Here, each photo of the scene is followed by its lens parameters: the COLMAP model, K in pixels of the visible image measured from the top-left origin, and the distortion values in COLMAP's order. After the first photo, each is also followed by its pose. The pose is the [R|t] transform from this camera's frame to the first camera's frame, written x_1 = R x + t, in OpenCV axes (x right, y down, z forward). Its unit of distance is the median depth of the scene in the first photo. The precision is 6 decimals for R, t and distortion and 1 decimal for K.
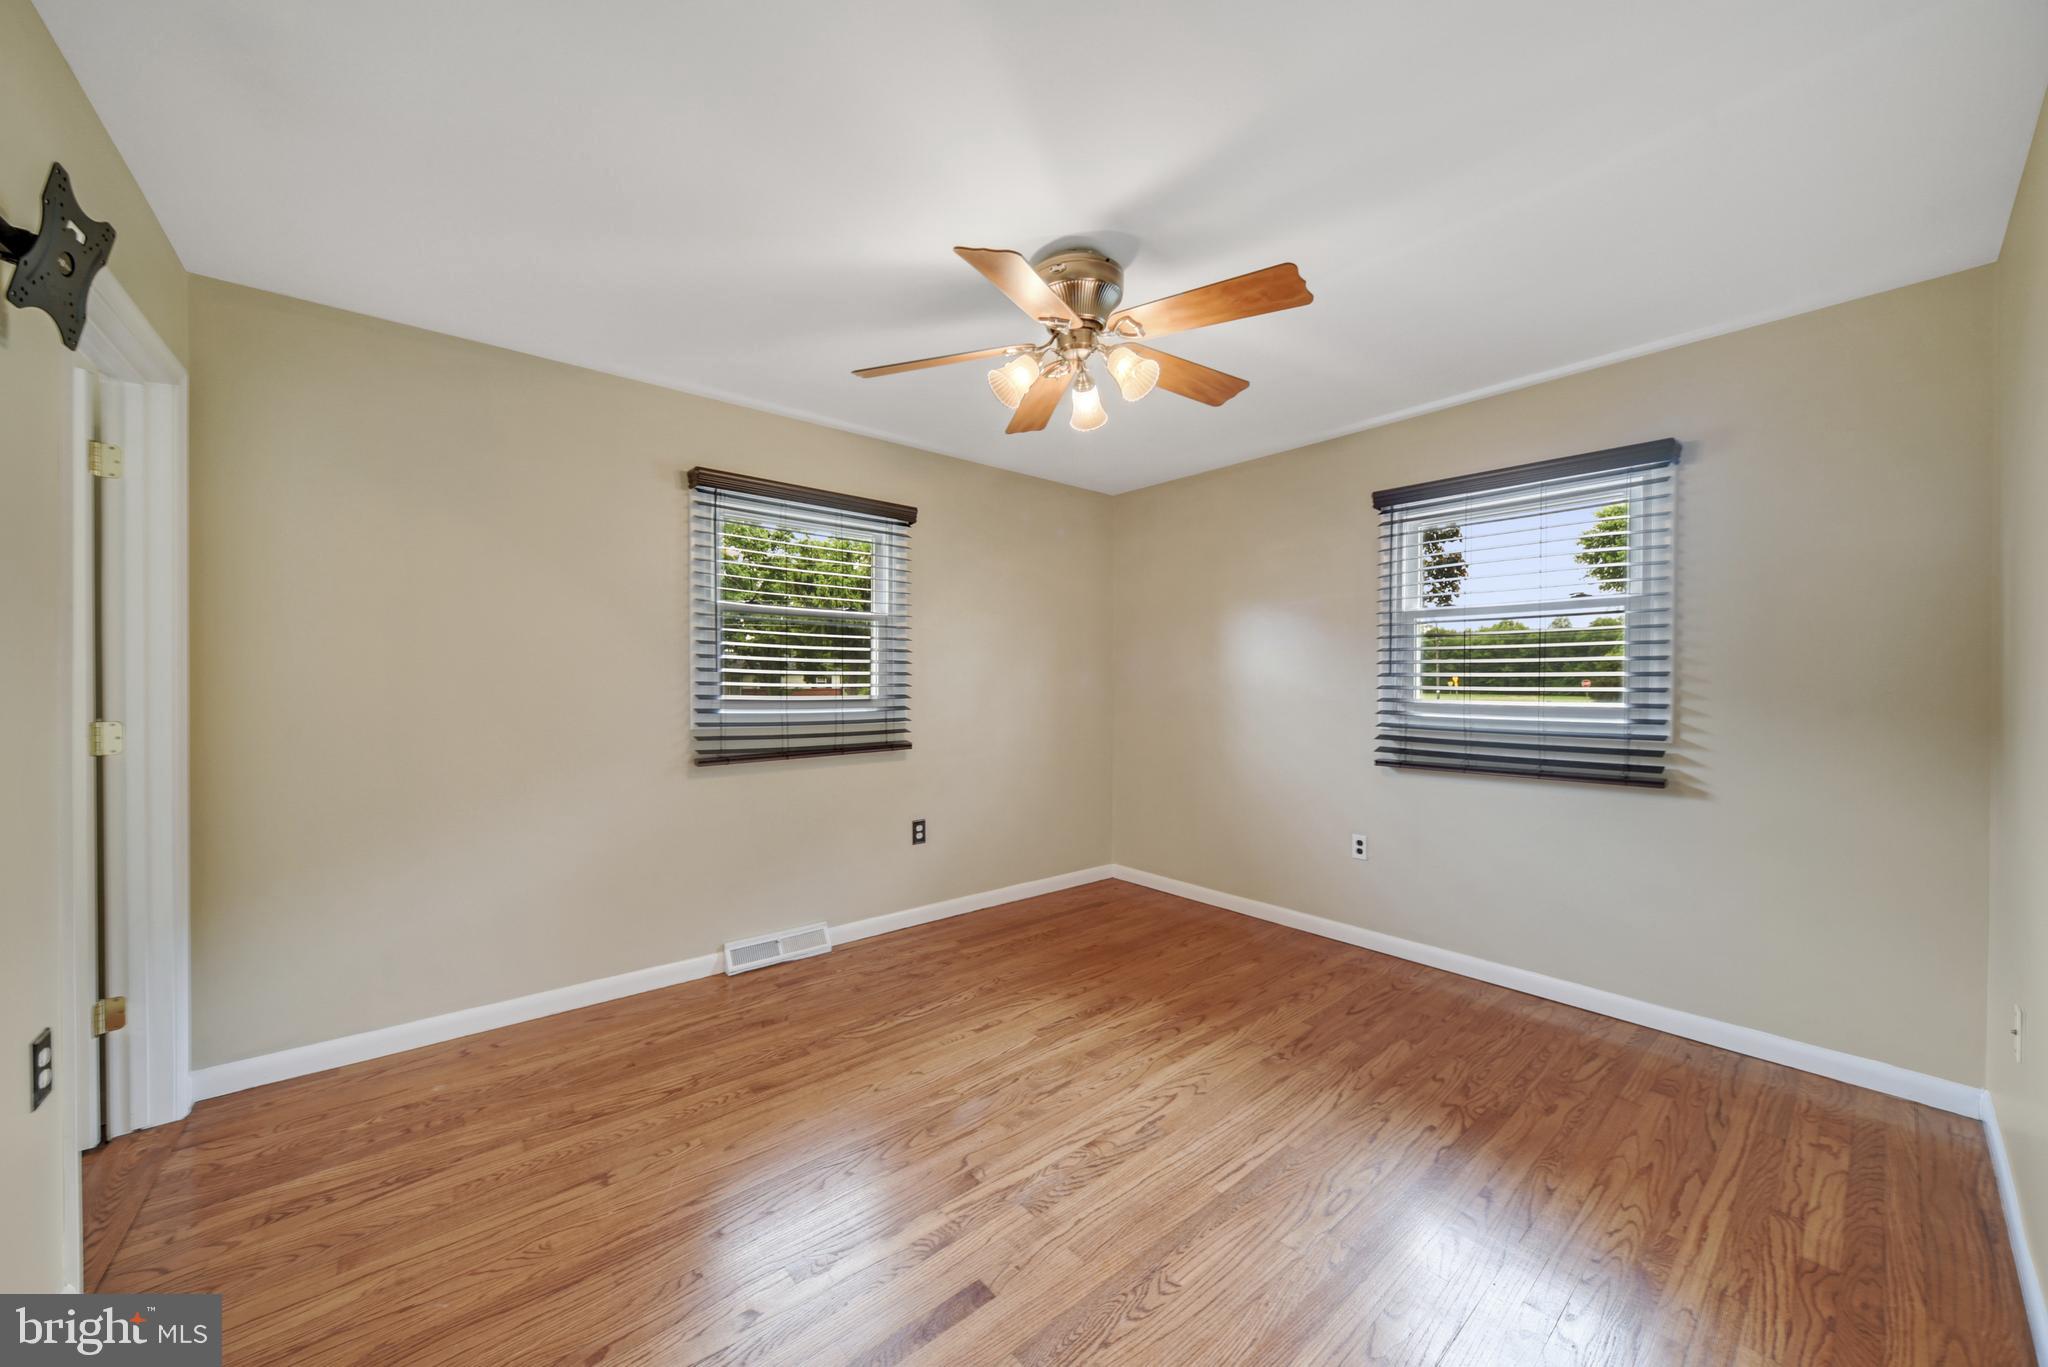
lens RADIAL K [[716.6, 0, 1028.9], [0, 716.6, 677.5], [0, 0, 1]] dist [-0.000200, 0.000208]
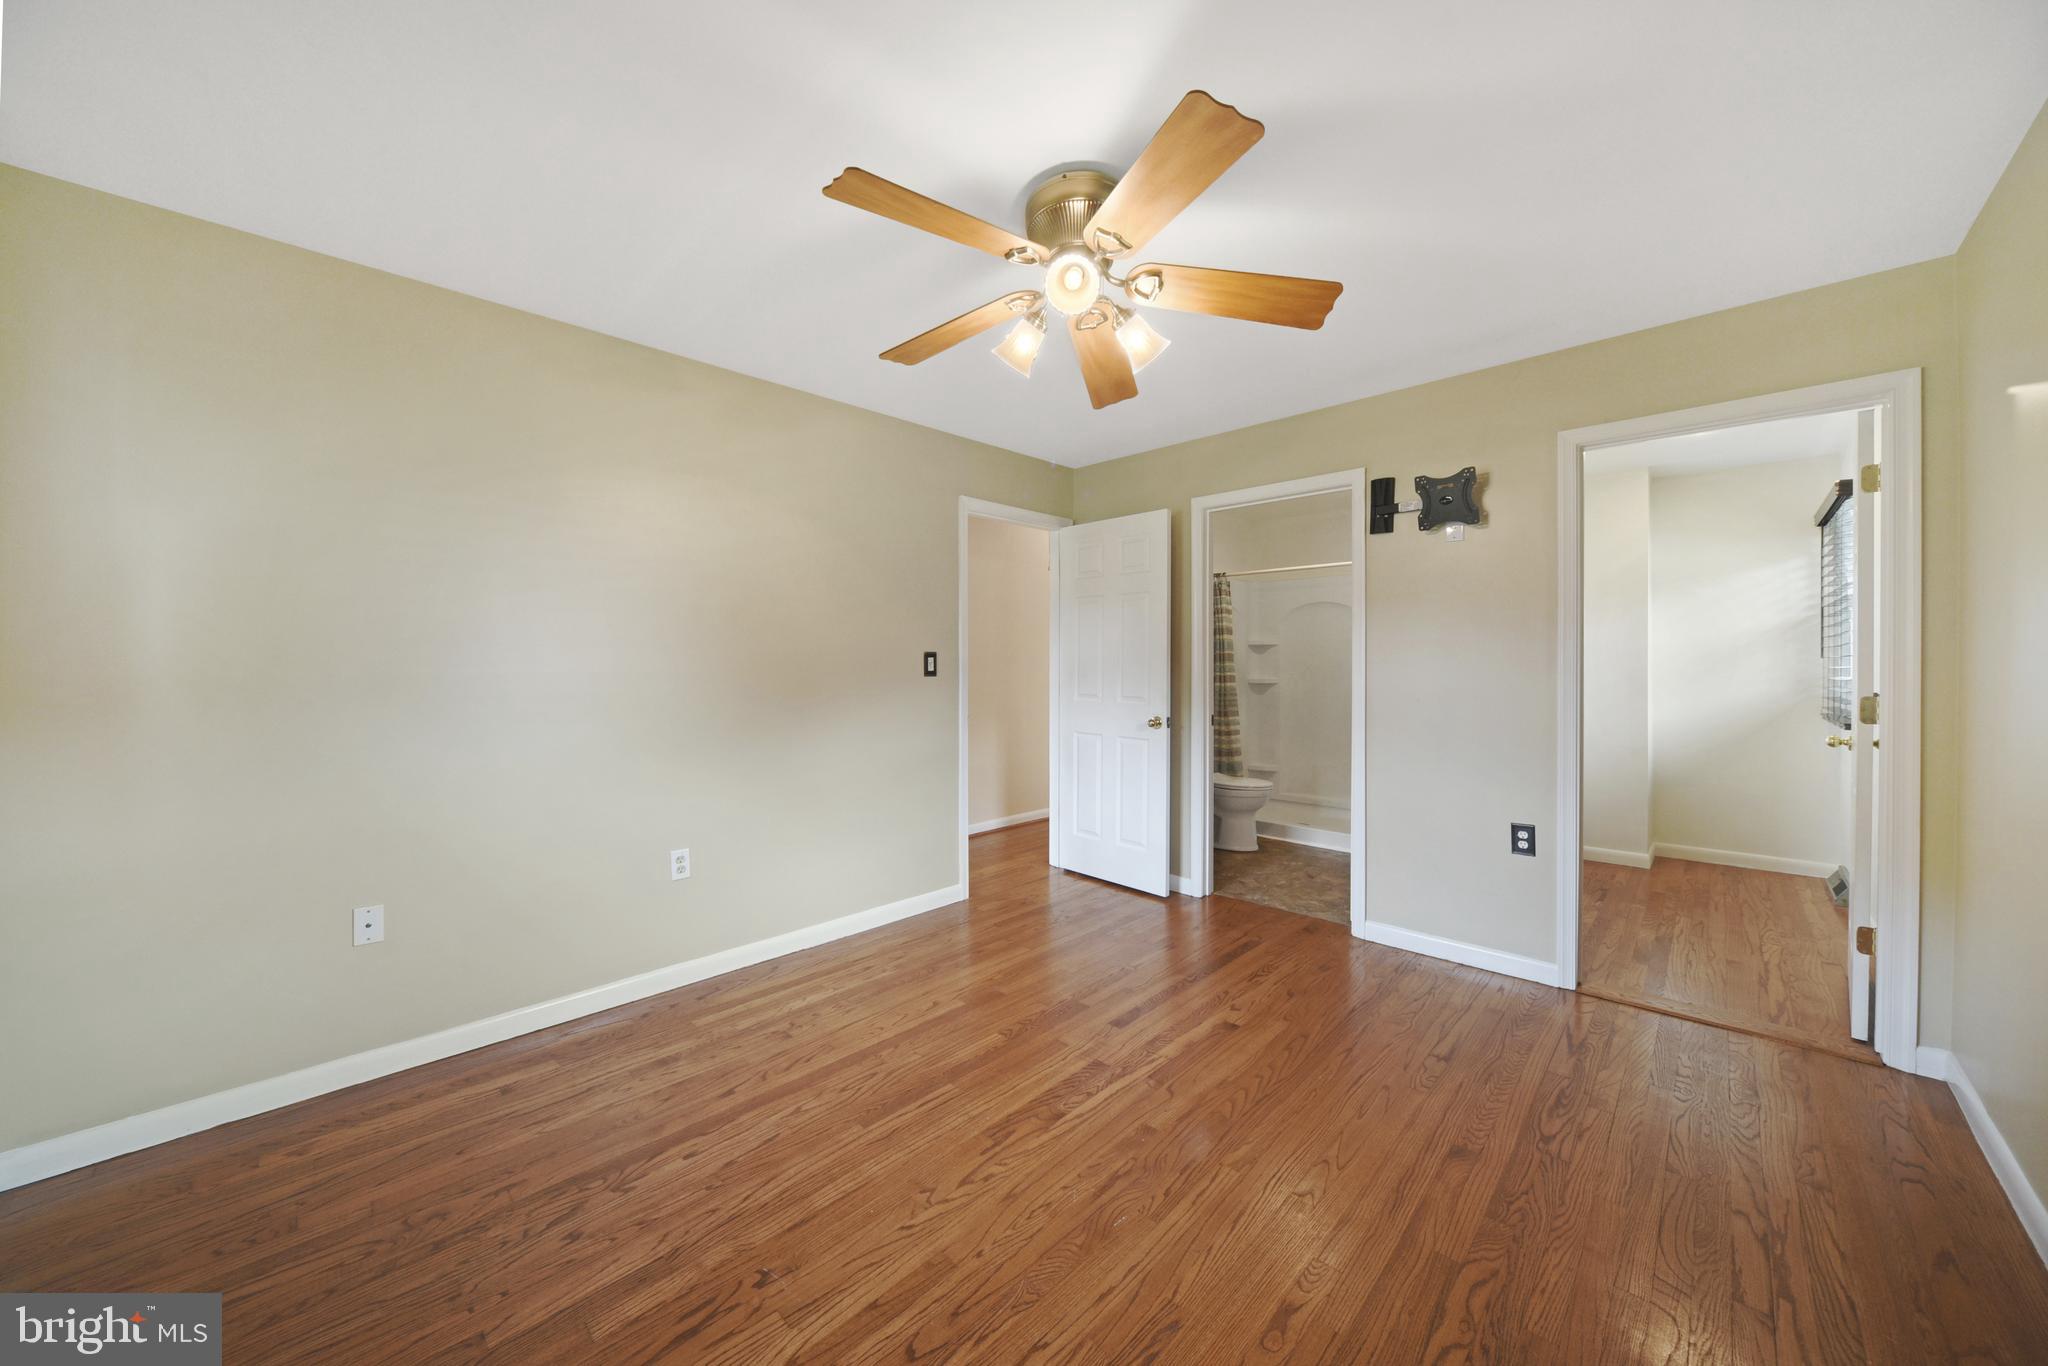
lens RADIAL K [[716.6, 0, 1028.9], [0, 716.6, 677.0], [0, 0, 1]] dist [-0.000200, 0.000208]
pose [[-0.994852, 0.002115, -0.101319, 0.227199], [0.001022, 0.999941, 0.010845, 0.013538], [0.101336, 0.010685, -0.994795, 1.952122]]
